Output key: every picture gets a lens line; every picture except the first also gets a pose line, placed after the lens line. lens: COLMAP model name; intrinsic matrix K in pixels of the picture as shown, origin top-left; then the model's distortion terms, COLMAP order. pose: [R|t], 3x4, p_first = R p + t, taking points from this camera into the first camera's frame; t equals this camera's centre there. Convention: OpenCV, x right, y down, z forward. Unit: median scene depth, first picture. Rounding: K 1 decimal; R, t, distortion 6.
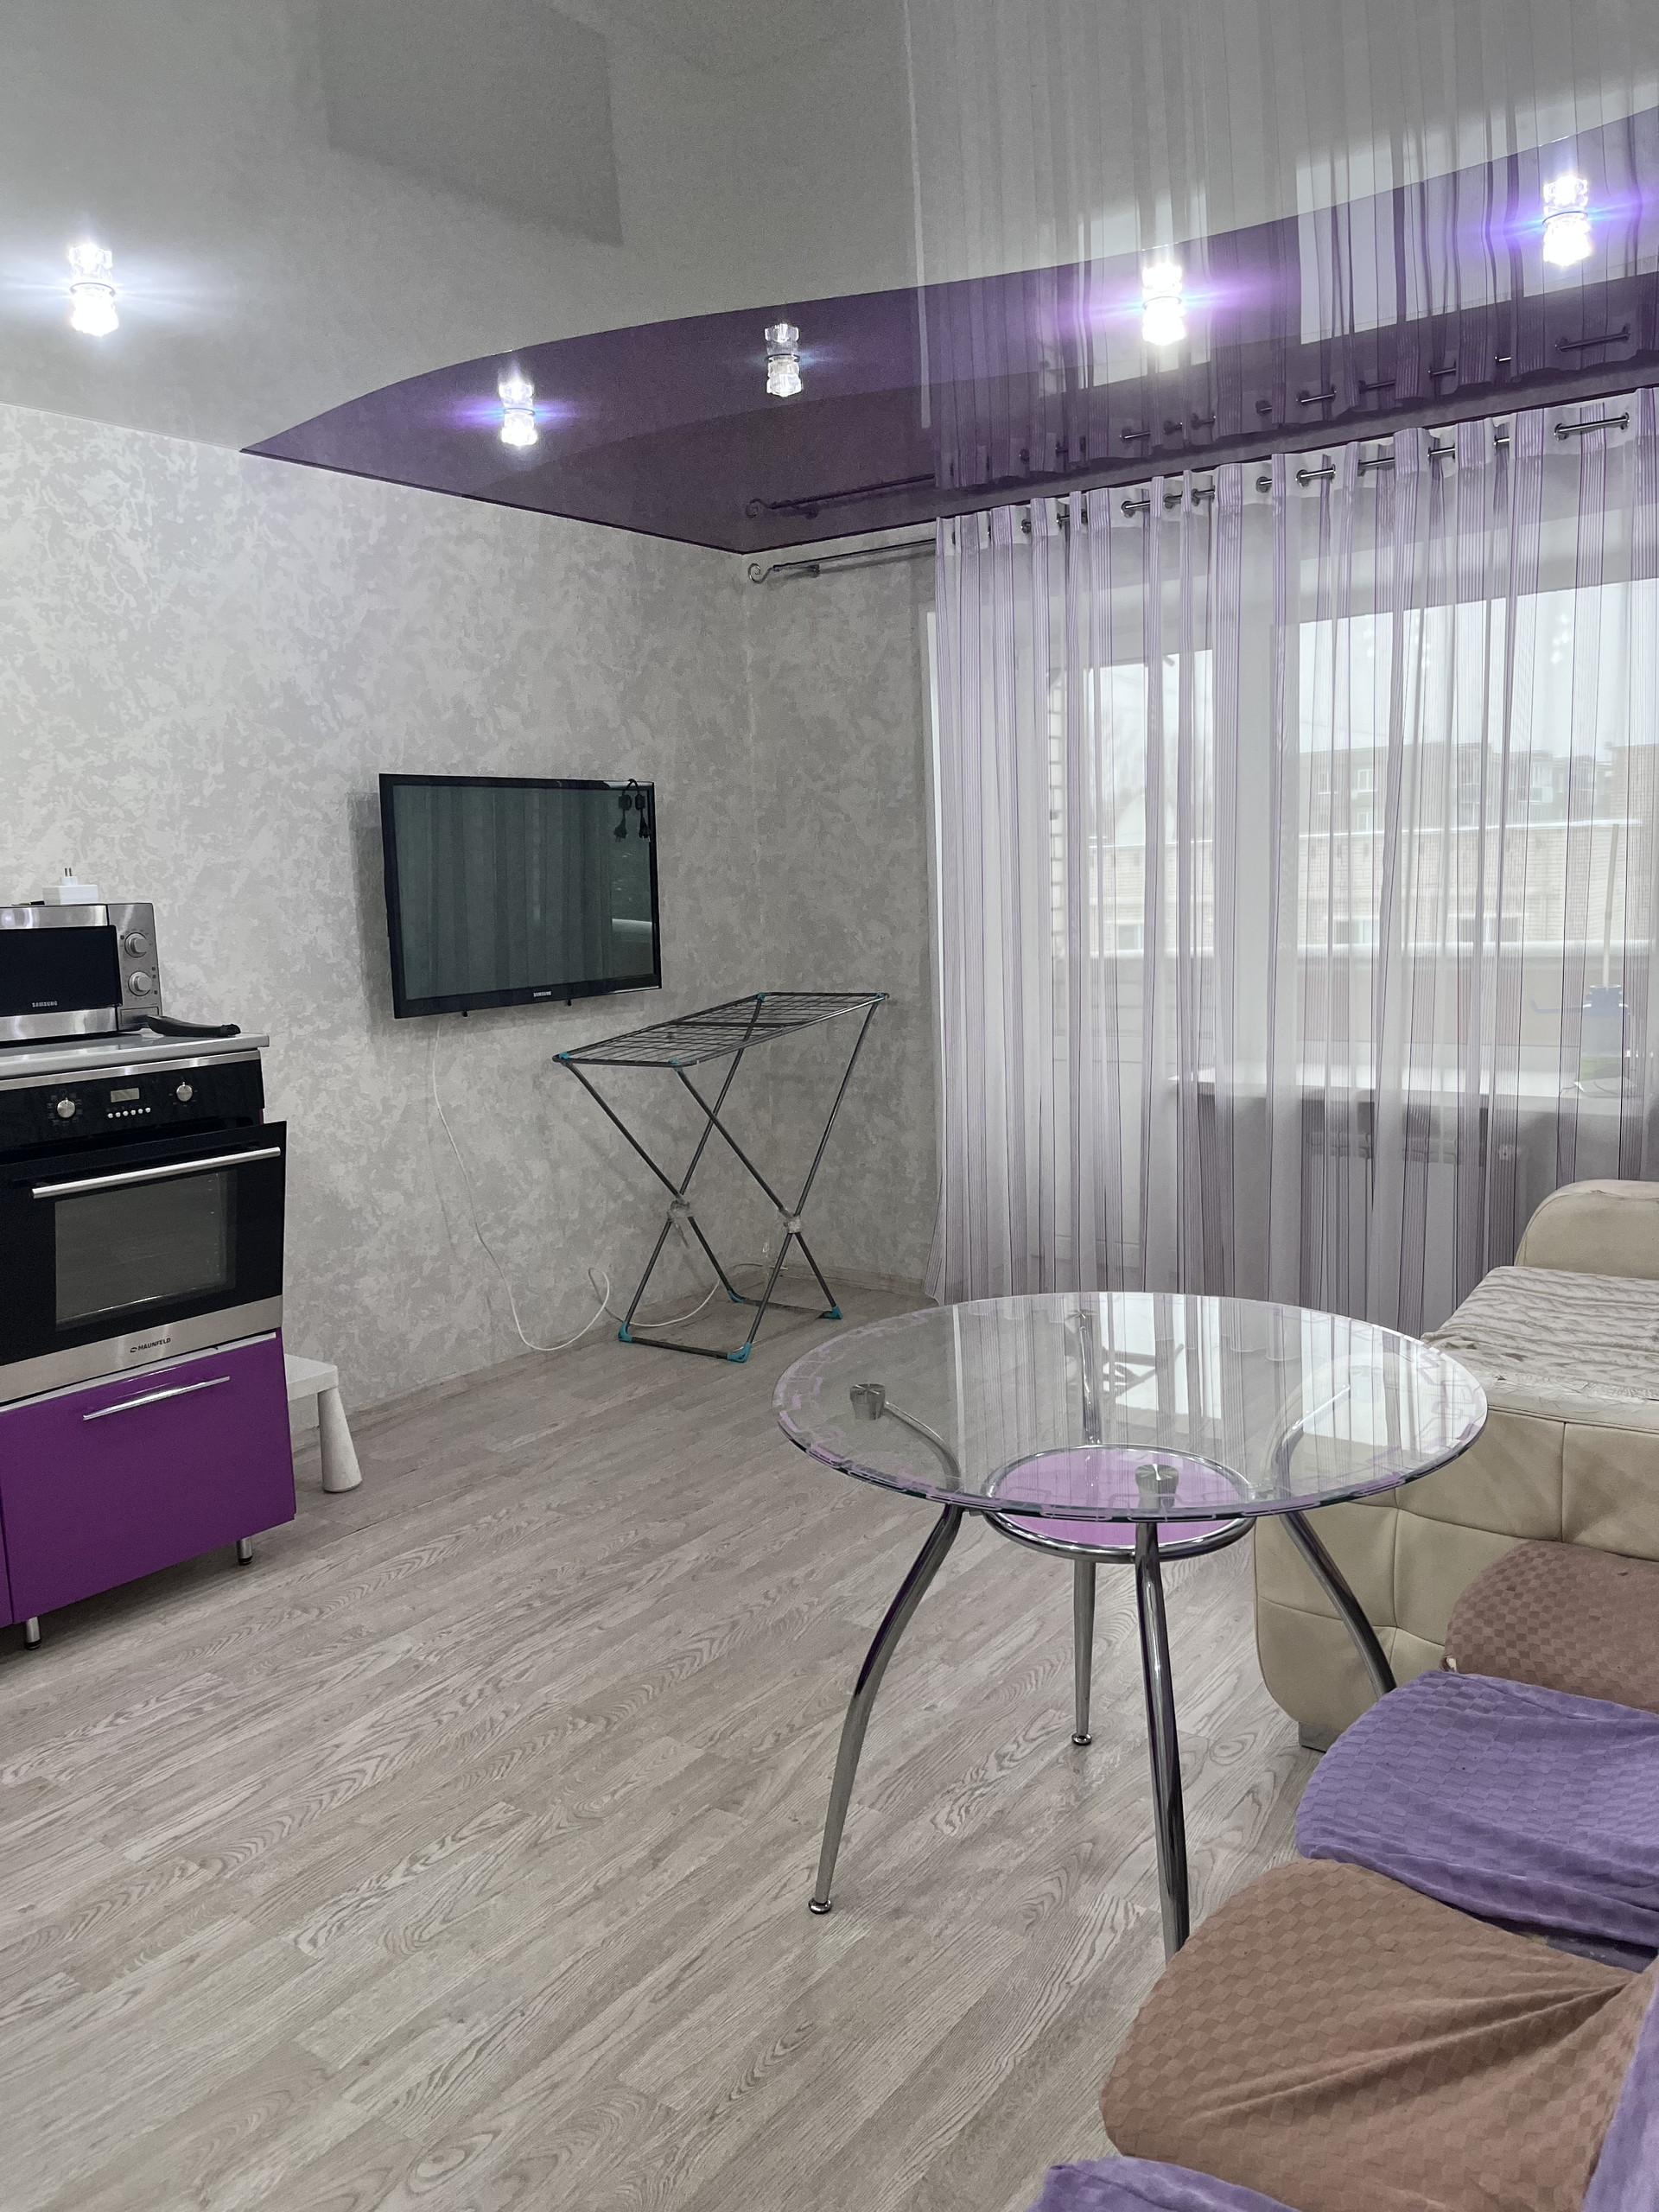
lens RADIAL K [[1683.7, 0, 825.0], [0, 1683.7, 1114.7], [0, 0, 1]] dist [0.057233, -0.086449]
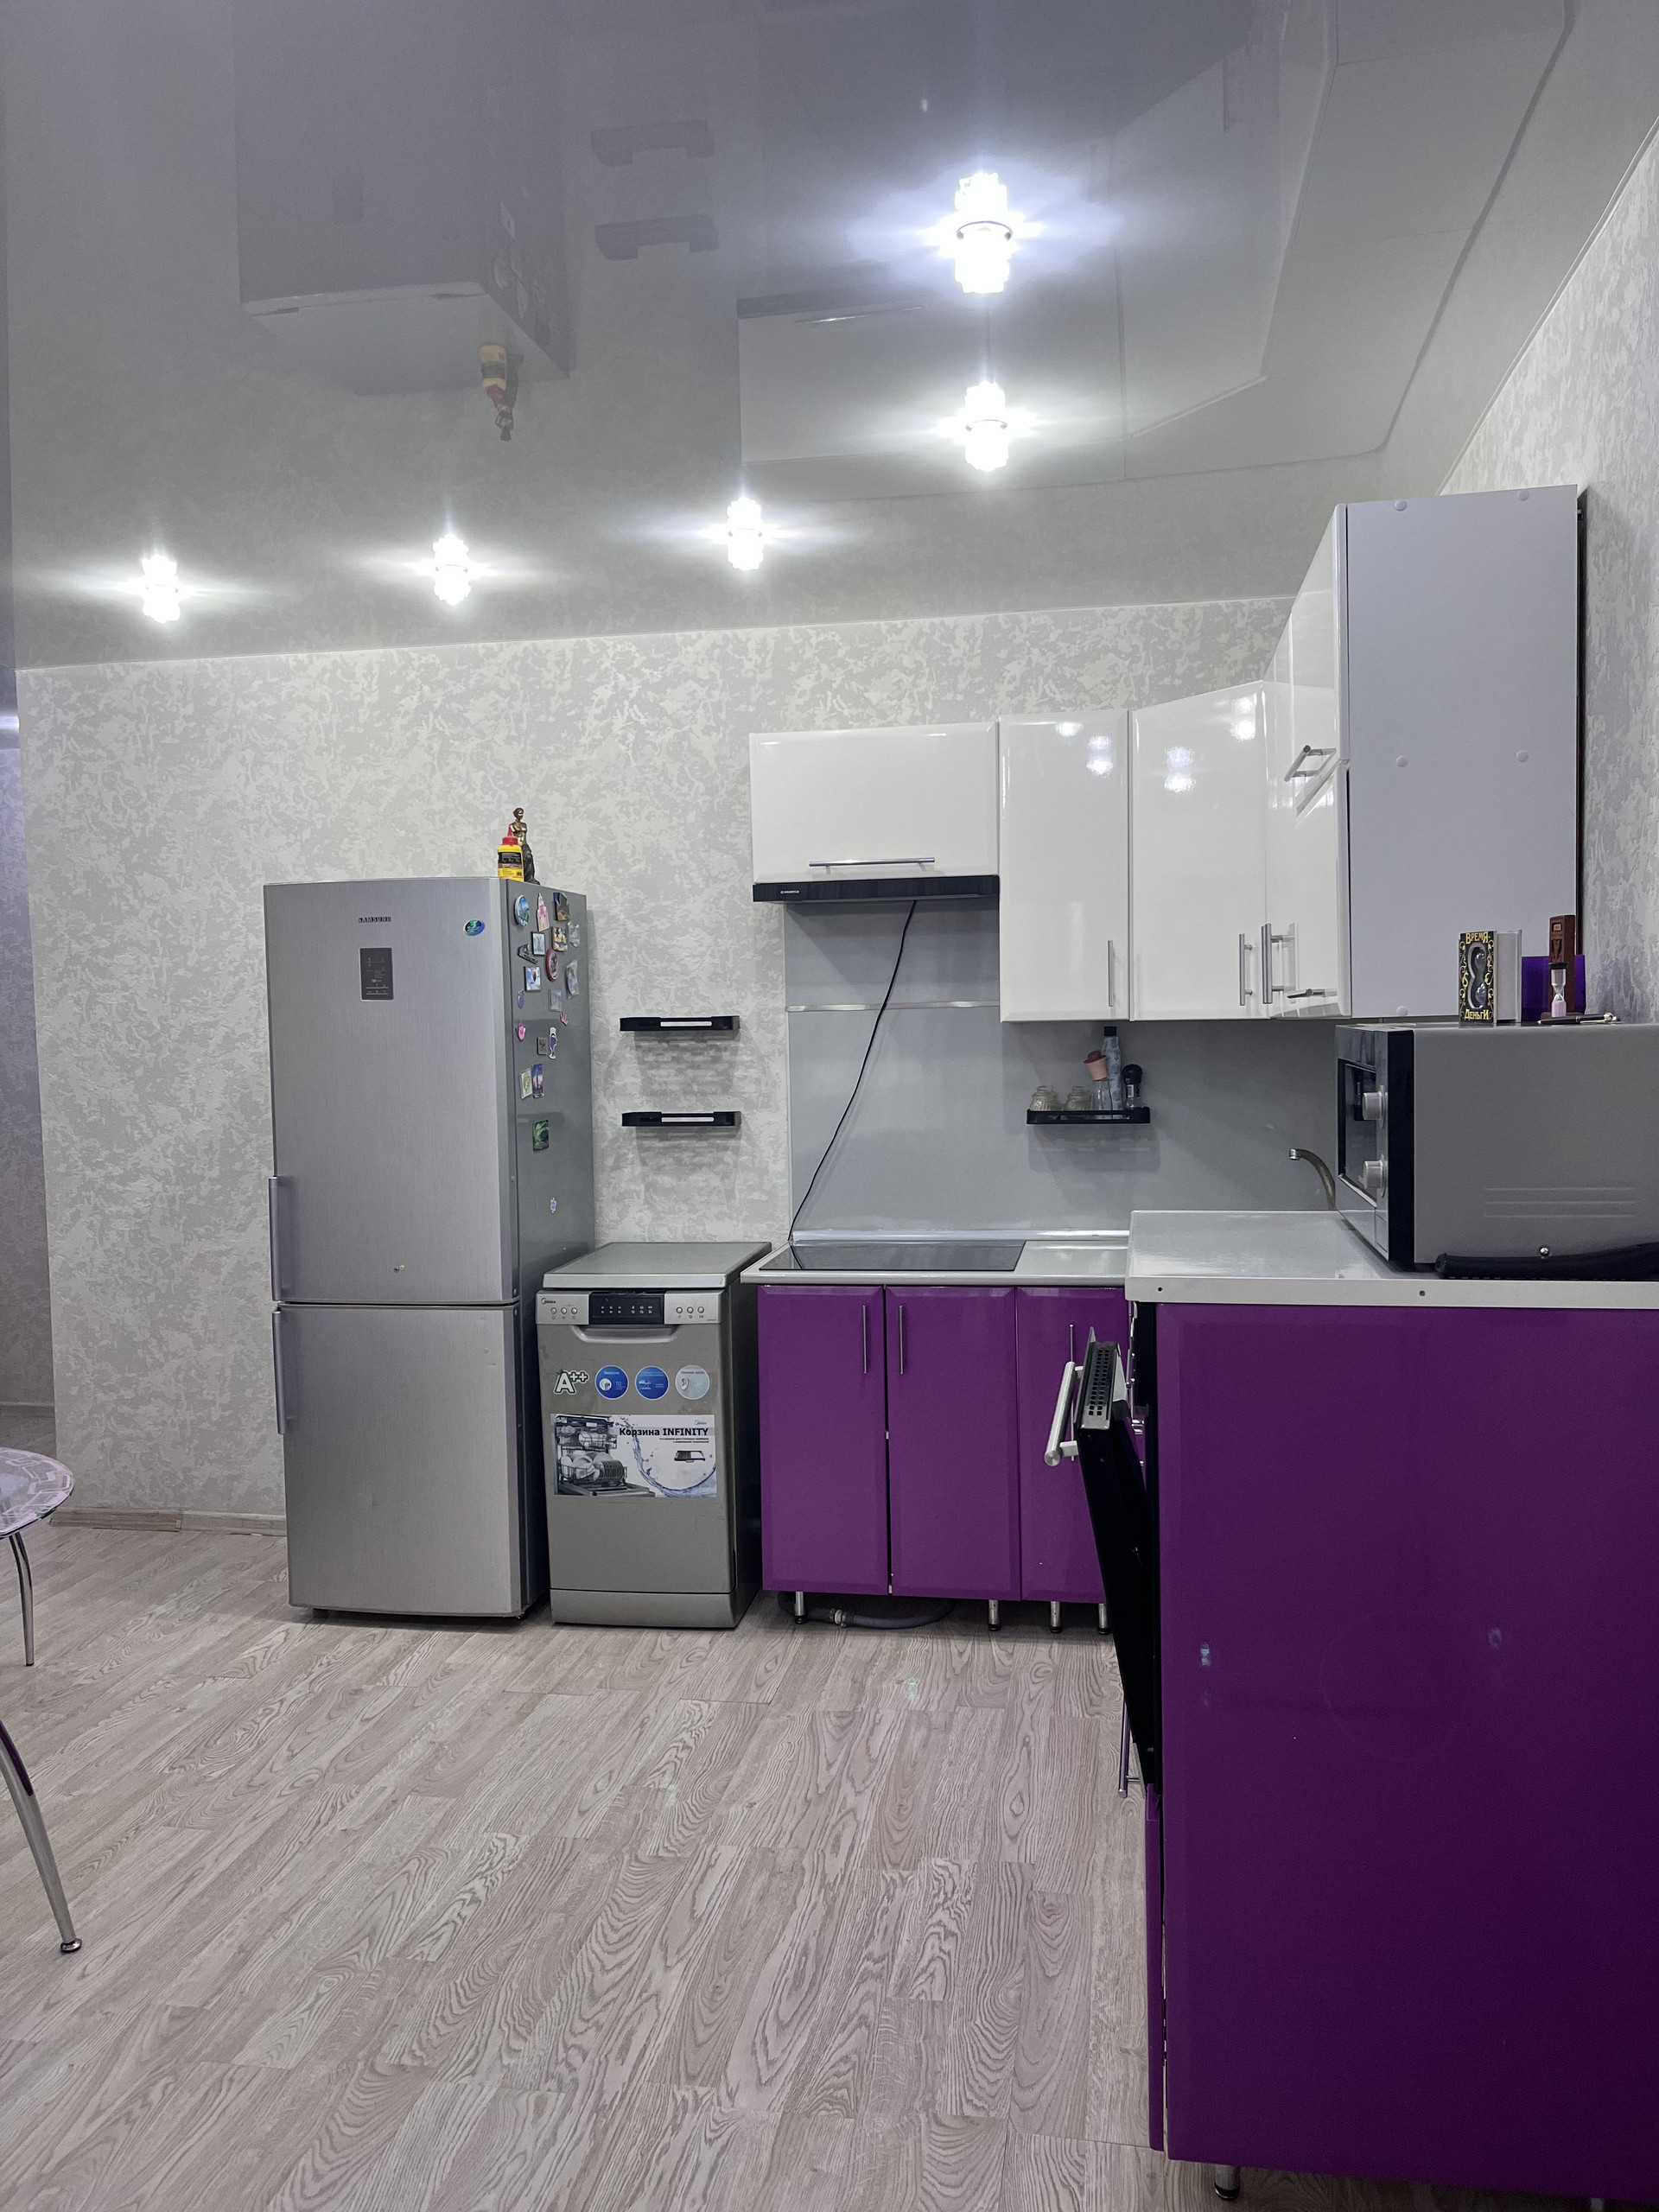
lens RADIAL K [[1683.7, 0, 825.0], [0, 1683.7, 1114.7], [0, 0, 1]] dist [0.057233, -0.086449]
pose [[-0.897616, 0.079373, -0.433573, -0.004887], [-0.011450, 0.979122, 0.202951, -0.203492], [0.440629, 0.187137, -0.877967, 1.385371]]
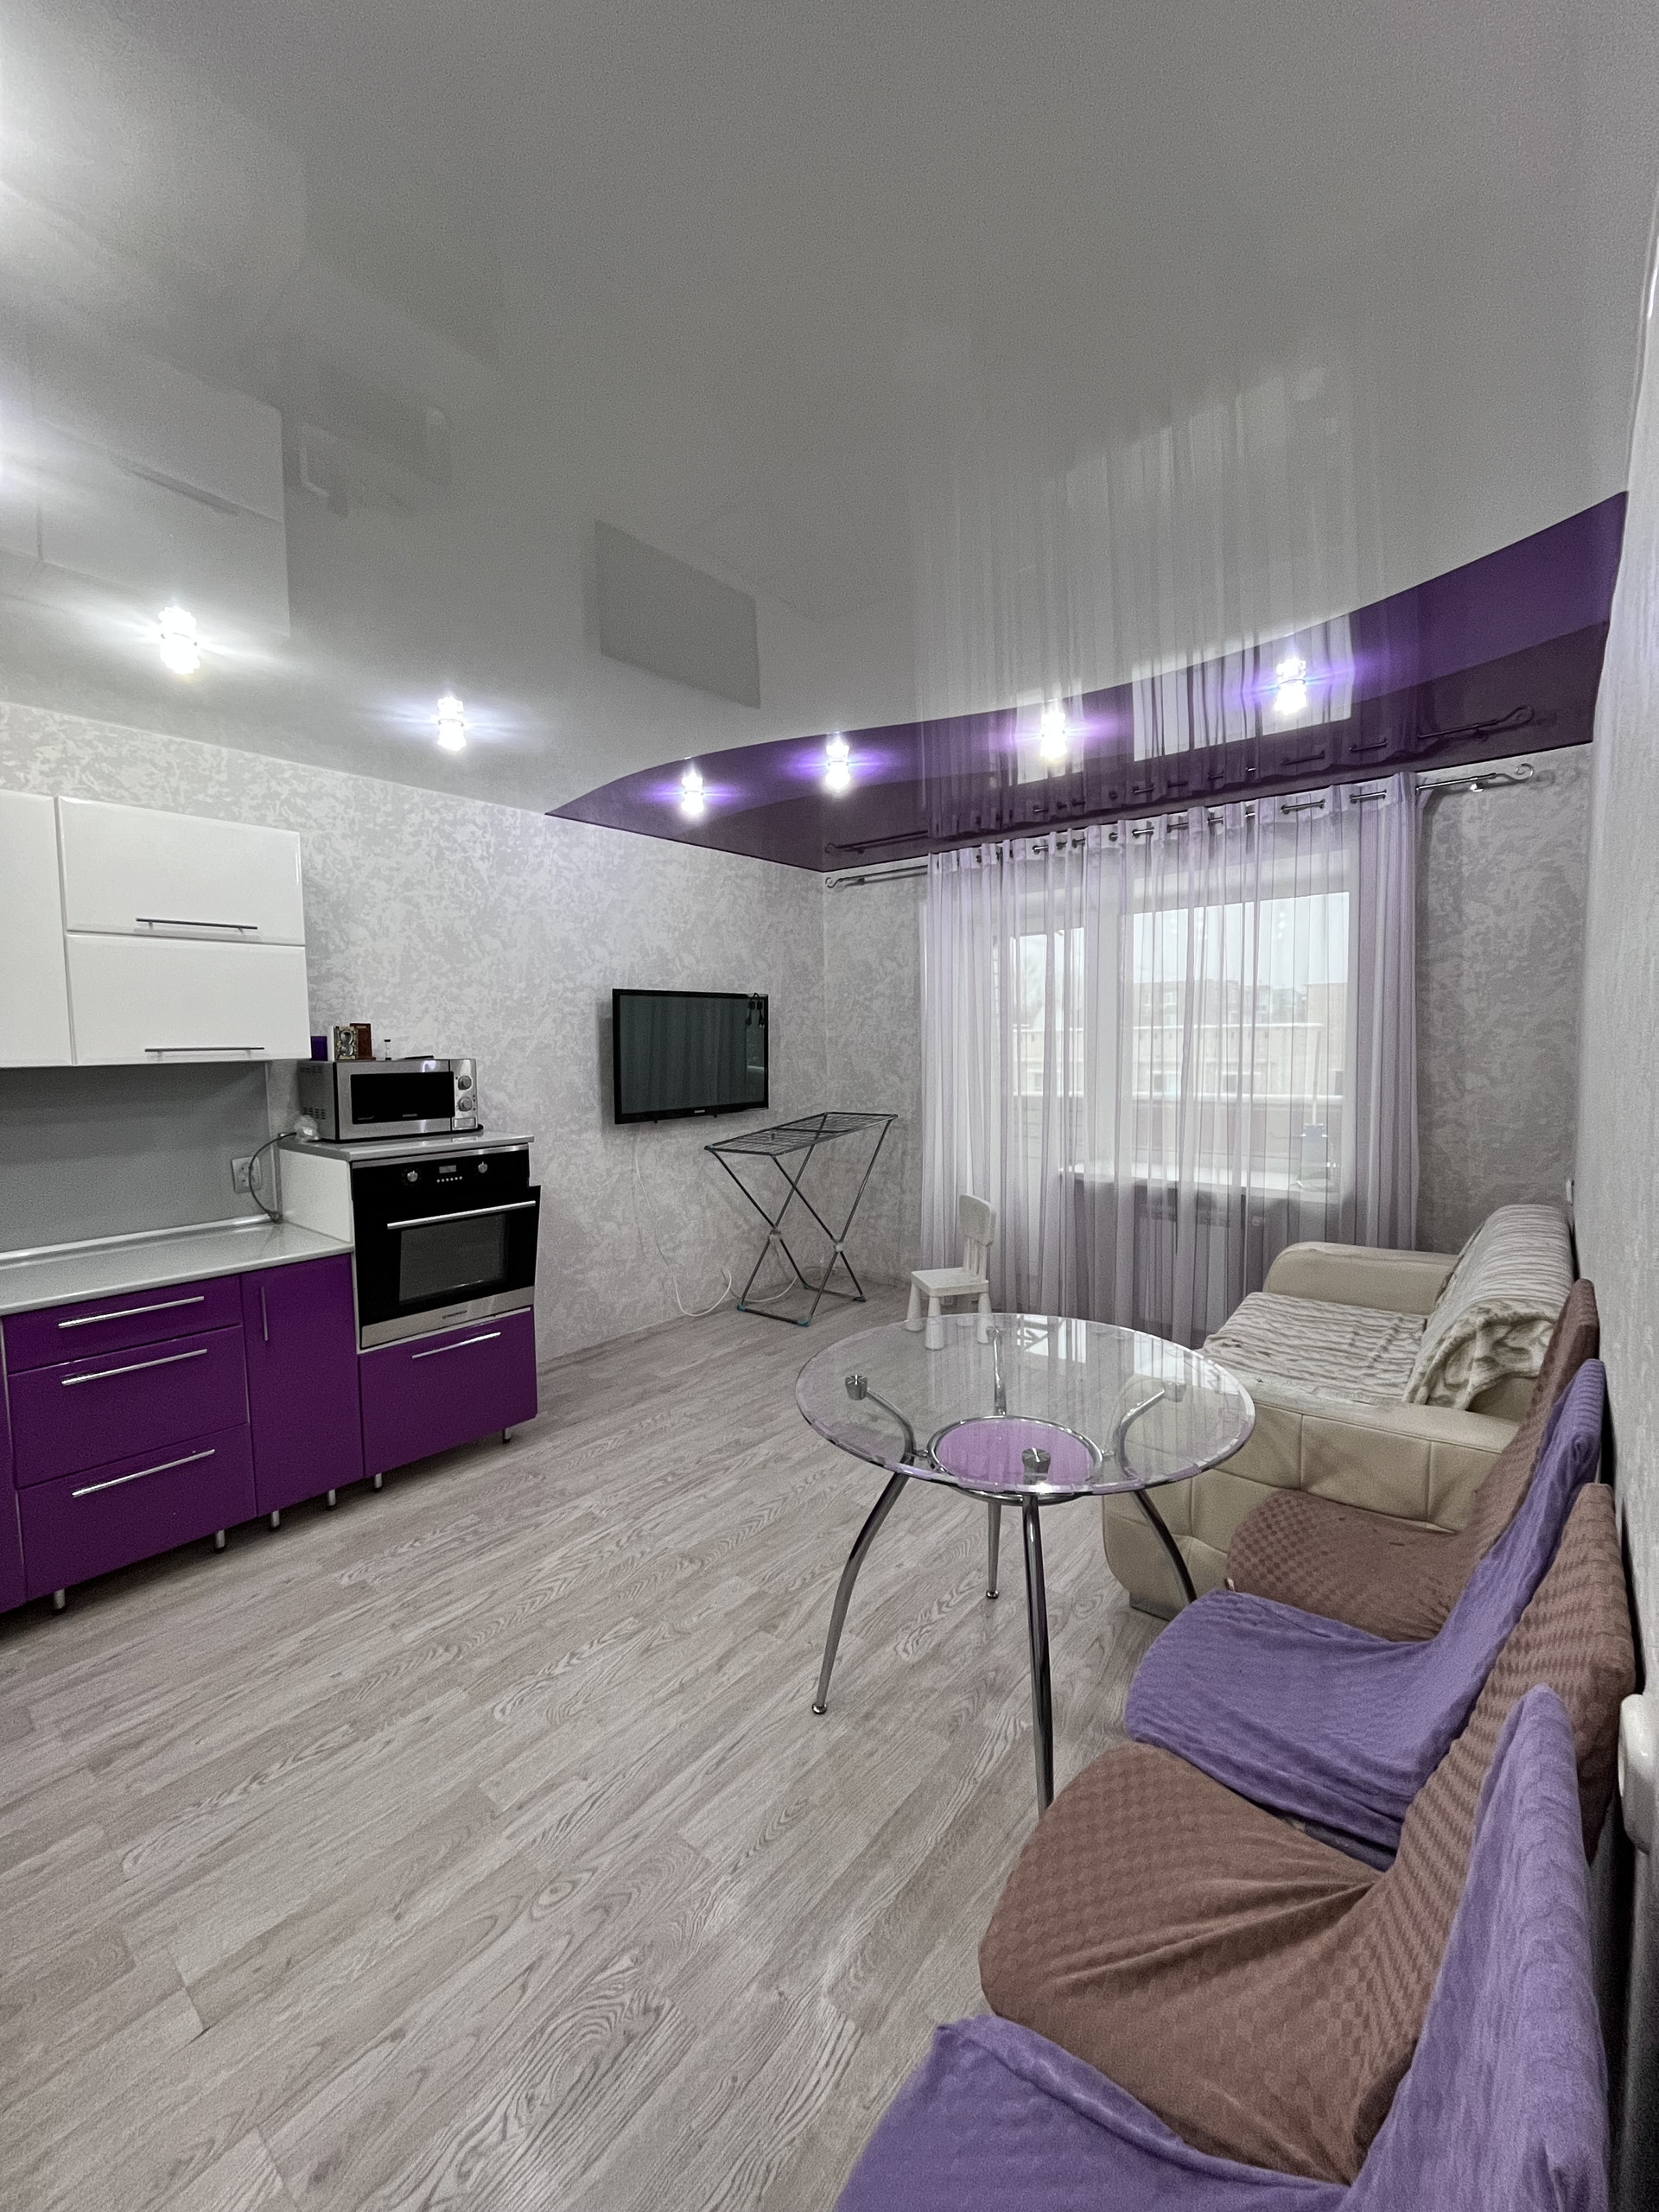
lens RADIAL K [[905.2, 0, 823.0], [0, 905.2, 1099.0], [0, 0, 1]] dist [-0.002211, -0.000426]
pose [[0.997943, 0.025331, -0.058890, 0.023532], [-0.029804, 0.996635, -0.076356, -0.021883], [0.056758, 0.077954, 0.995340, 0.079435]]
